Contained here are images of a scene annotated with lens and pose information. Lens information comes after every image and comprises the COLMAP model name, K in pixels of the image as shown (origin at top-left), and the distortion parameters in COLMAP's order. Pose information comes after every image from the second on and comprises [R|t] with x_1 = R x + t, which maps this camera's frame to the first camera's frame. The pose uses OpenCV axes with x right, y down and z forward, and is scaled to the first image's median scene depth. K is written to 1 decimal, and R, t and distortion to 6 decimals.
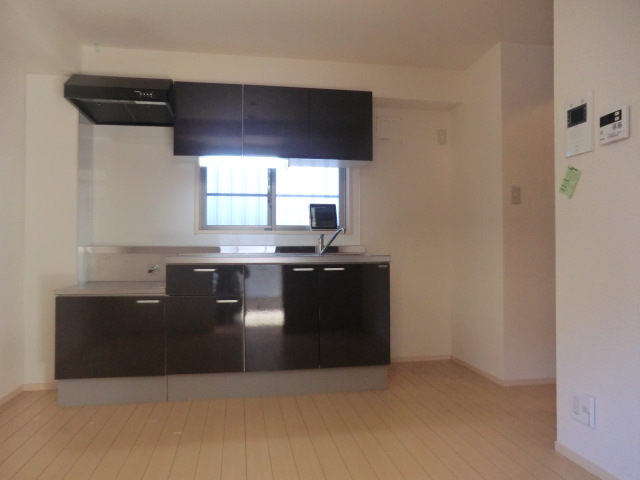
lens RADIAL K [[457.0, 0, 325.8], [0, 457.0, 243.5], [0, 0, 1]] dist [-0.009651, 0.007603]
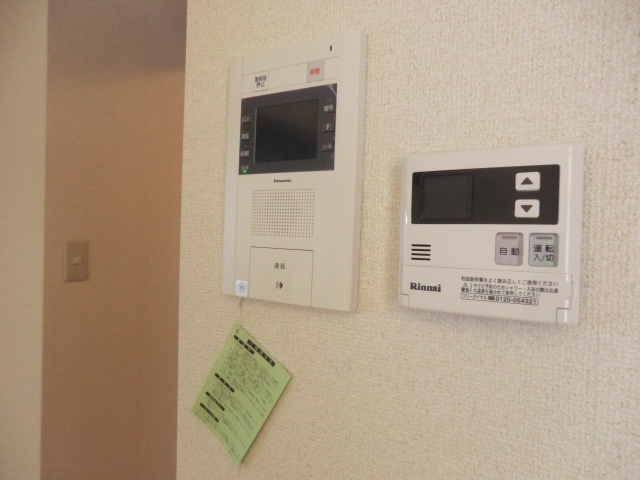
lens RADIAL K [[457.0, 0, 325.8], [0, 457.0, 243.5], [0, 0, 1]] dist [-0.009651, 0.007603]
pose [[0.672776, 0.001147, 0.739845, 0.389692], [-0.038545, 0.998695, 0.033503, -0.228835], [-0.738842, -0.051057, 0.671942, 0.814152]]
